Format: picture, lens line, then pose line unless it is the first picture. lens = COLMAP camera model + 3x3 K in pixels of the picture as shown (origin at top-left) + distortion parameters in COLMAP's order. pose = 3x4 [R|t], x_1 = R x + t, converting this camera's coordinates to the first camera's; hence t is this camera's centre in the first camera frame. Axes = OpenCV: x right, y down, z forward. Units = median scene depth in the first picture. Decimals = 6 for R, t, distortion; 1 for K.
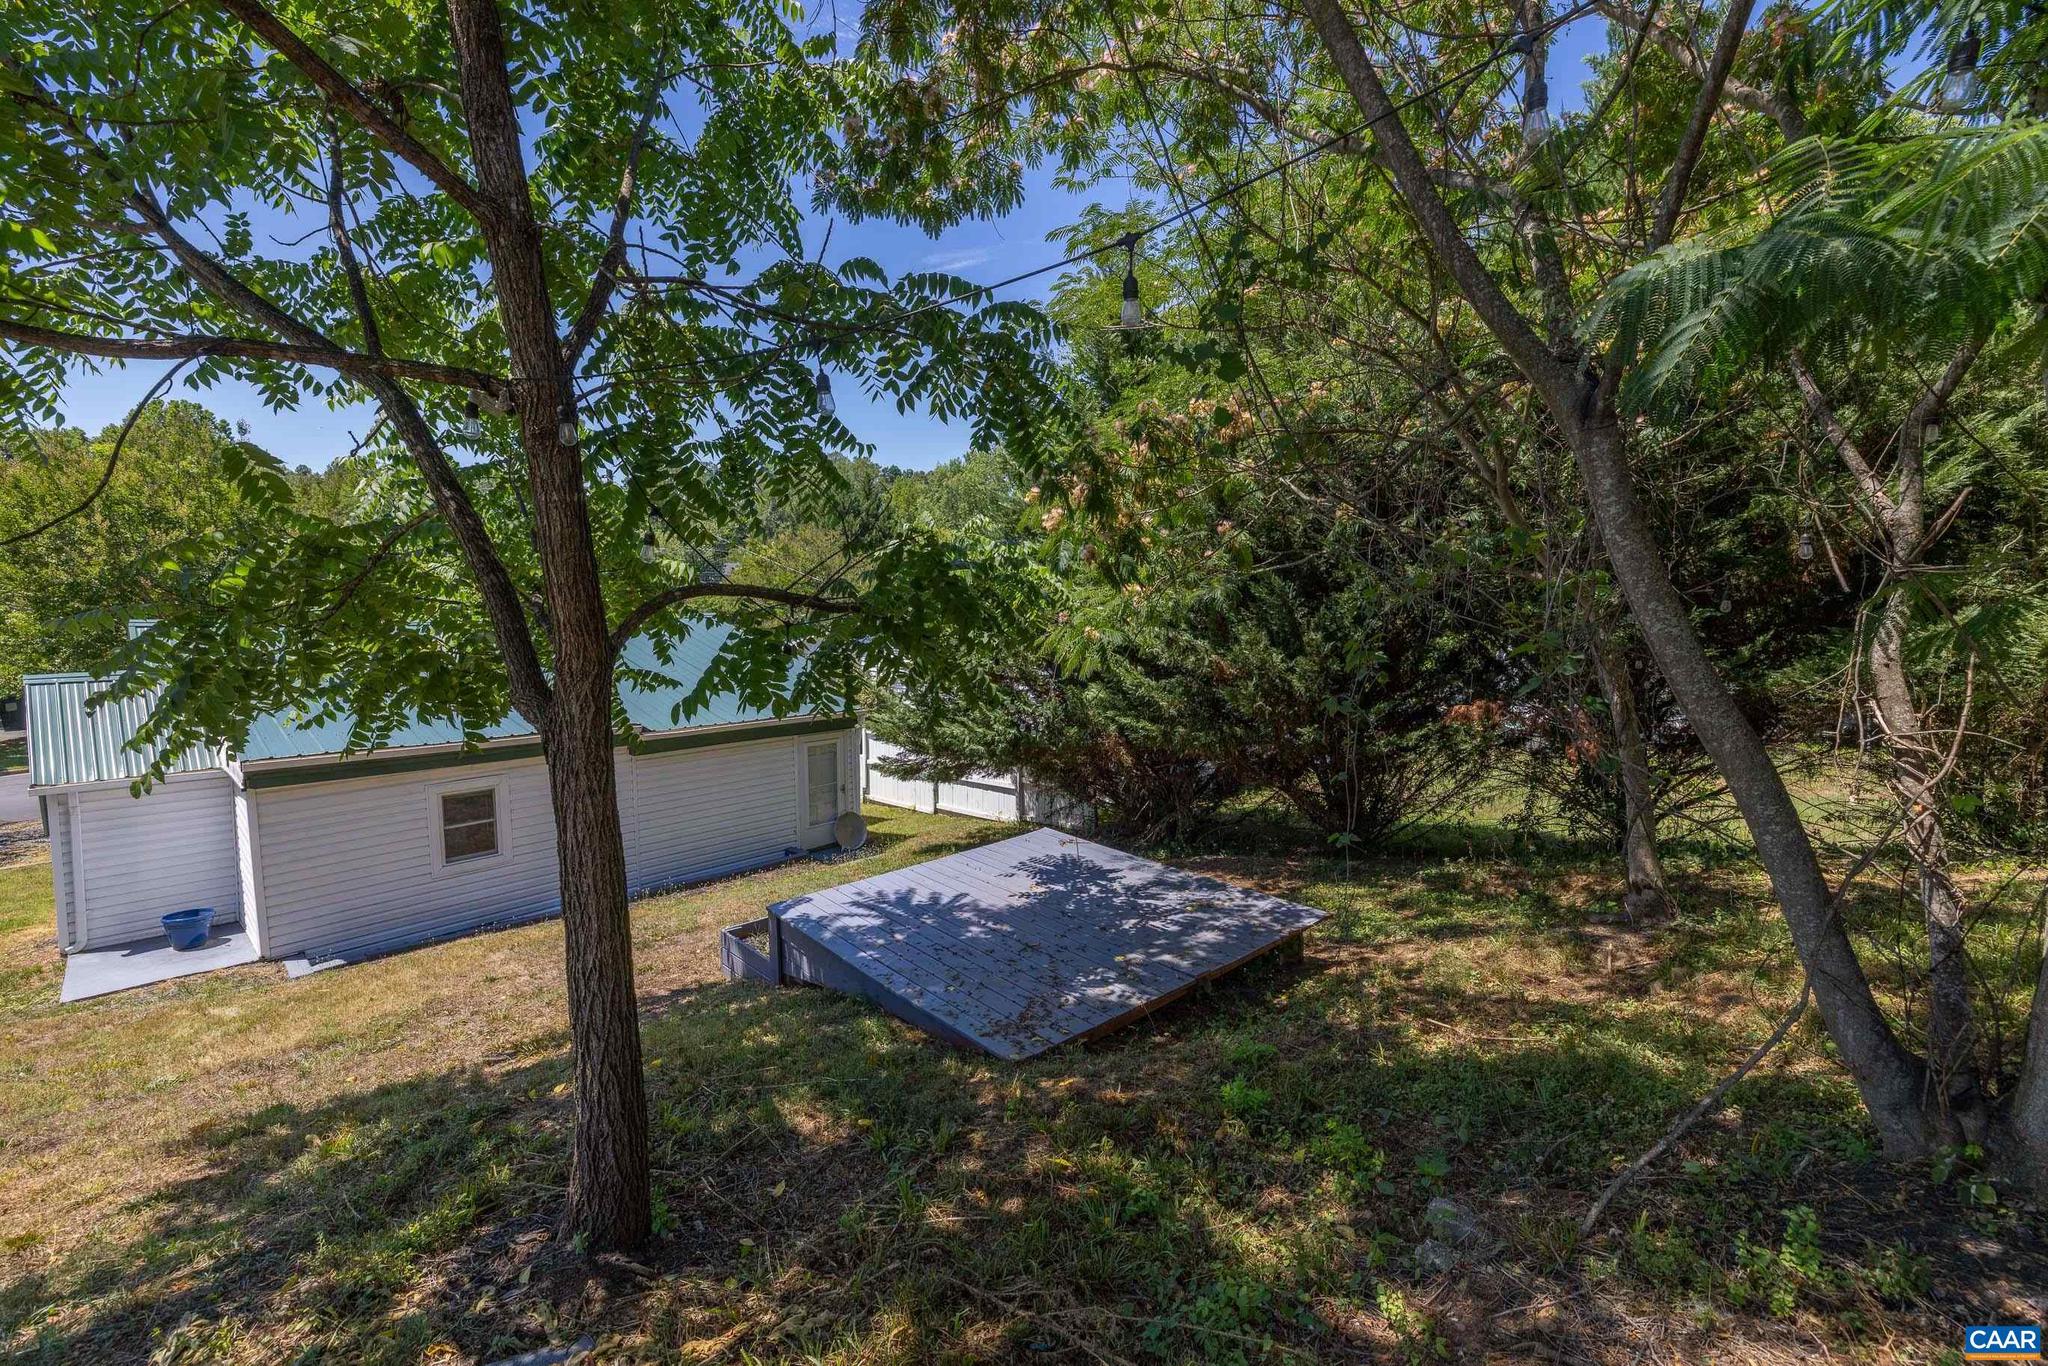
lens RADIAL K [[858.8, 0, 1022.4], [0, 858.8, 685.4], [0, 0, 1]] dist [0.003483, 0.001006]
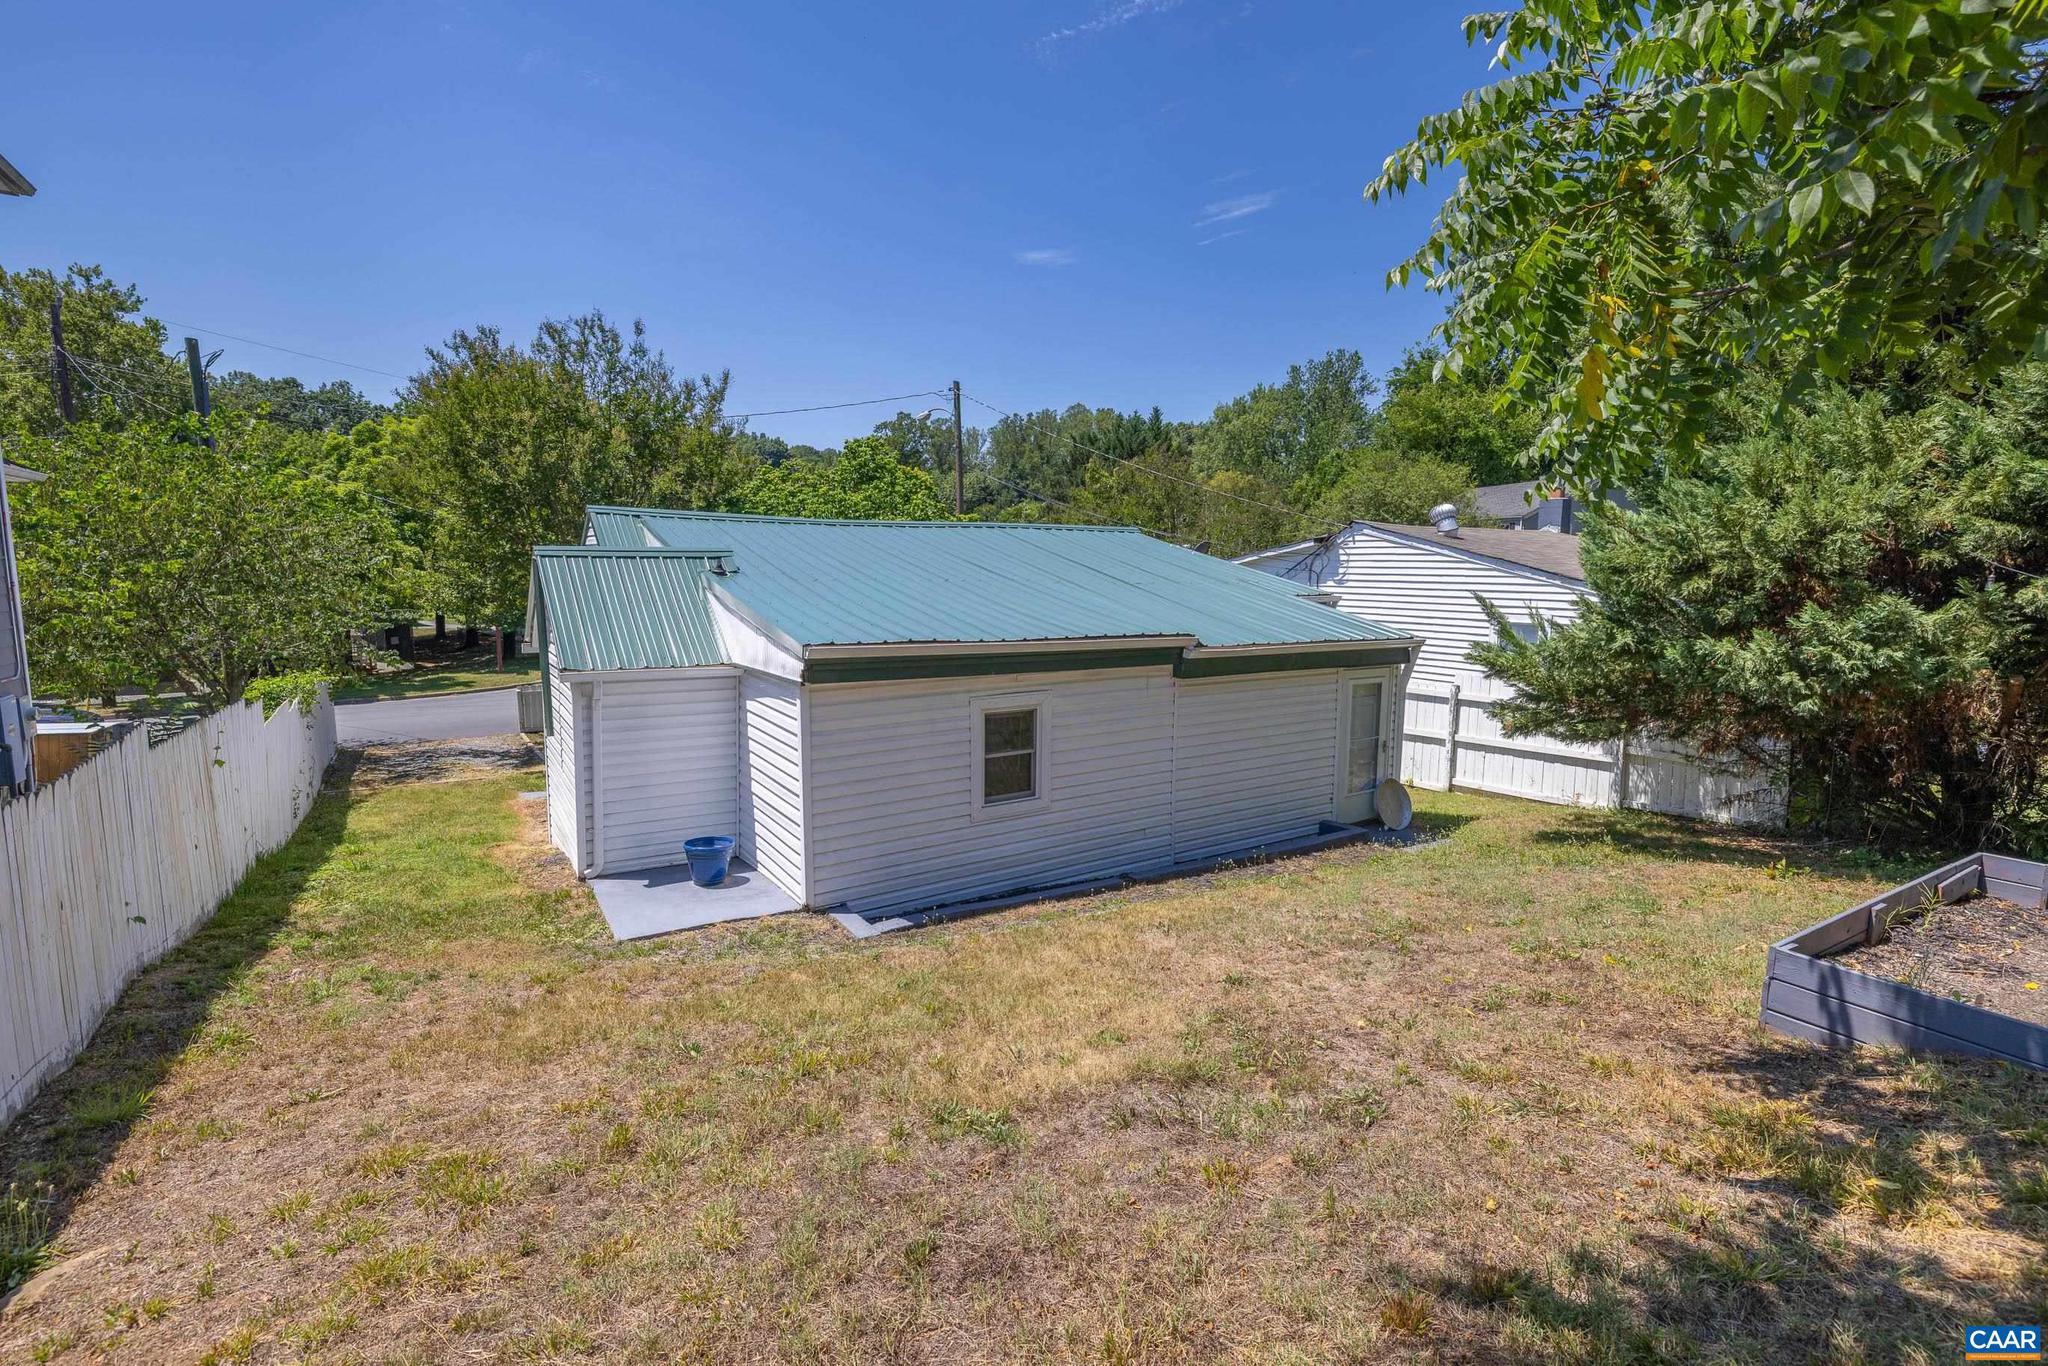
lens RADIAL K [[934.8, 0, 1024.0], [0, 934.8, 683.0], [0, 0, 1]] dist [-0.002186, -0.000116]
pose [[0.970669, 0.038107, -0.237380, -0.494088], [-0.033569, 0.999169, 0.023132, 0.090393], [0.238064, -0.014485, 0.971141, 0.238424]]
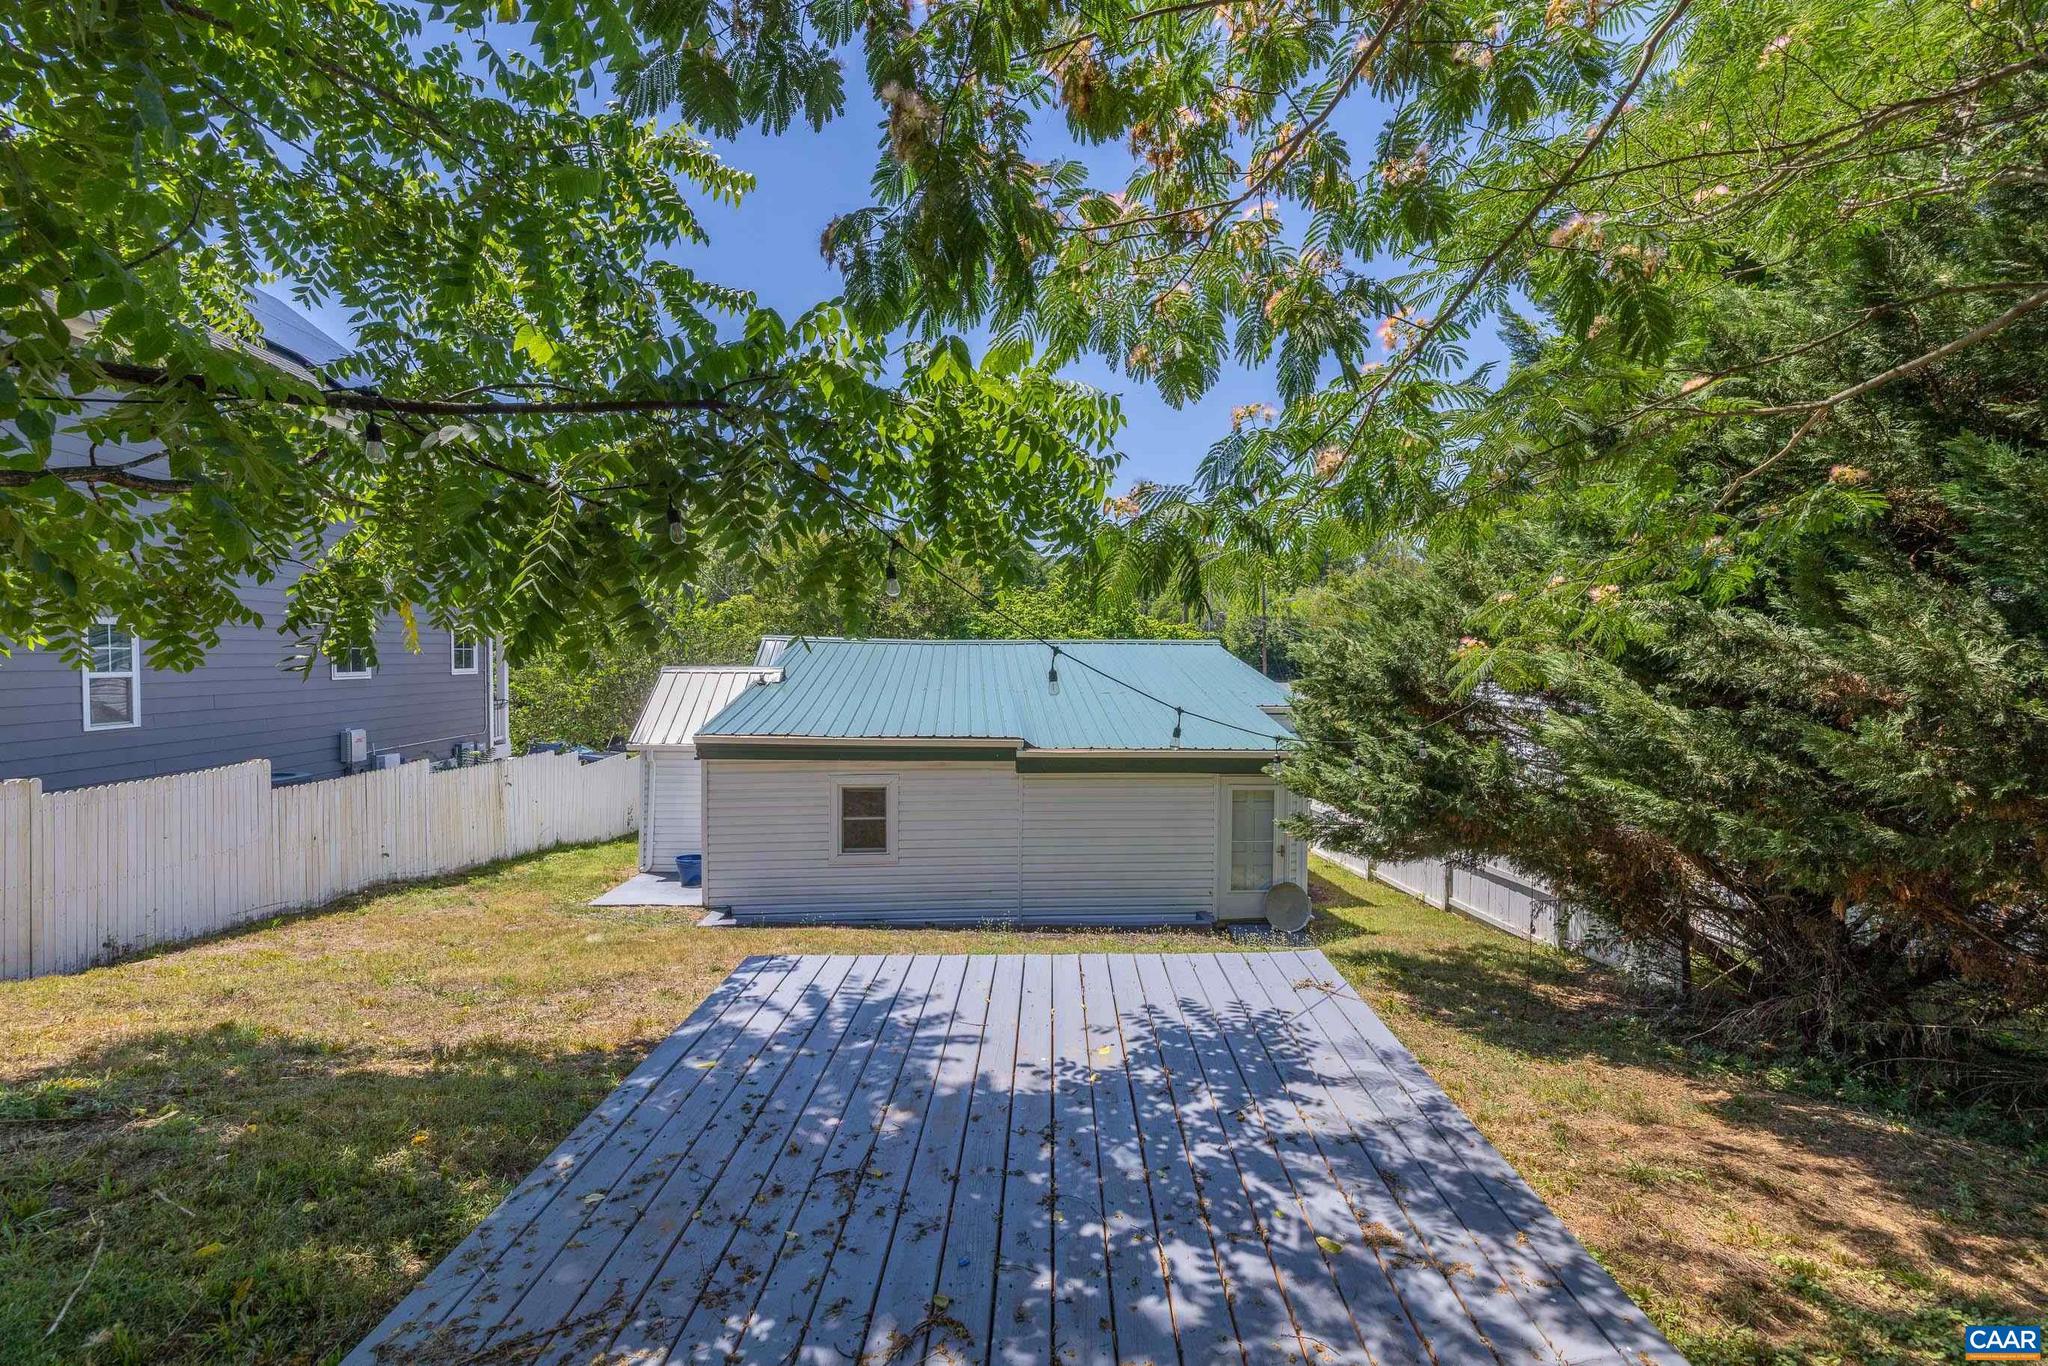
lens RADIAL K [[858.8, 0, 1022.4], [0, 858.8, 685.4], [0, 0, 1]] dist [0.003483, 0.001006]
pose [[0.732394, 0.031654, -0.680145, 0.220797], [-0.076530, 0.996416, -0.036036, 0.027079], [0.676566, 0.078444, 0.732192, 0.404623]]
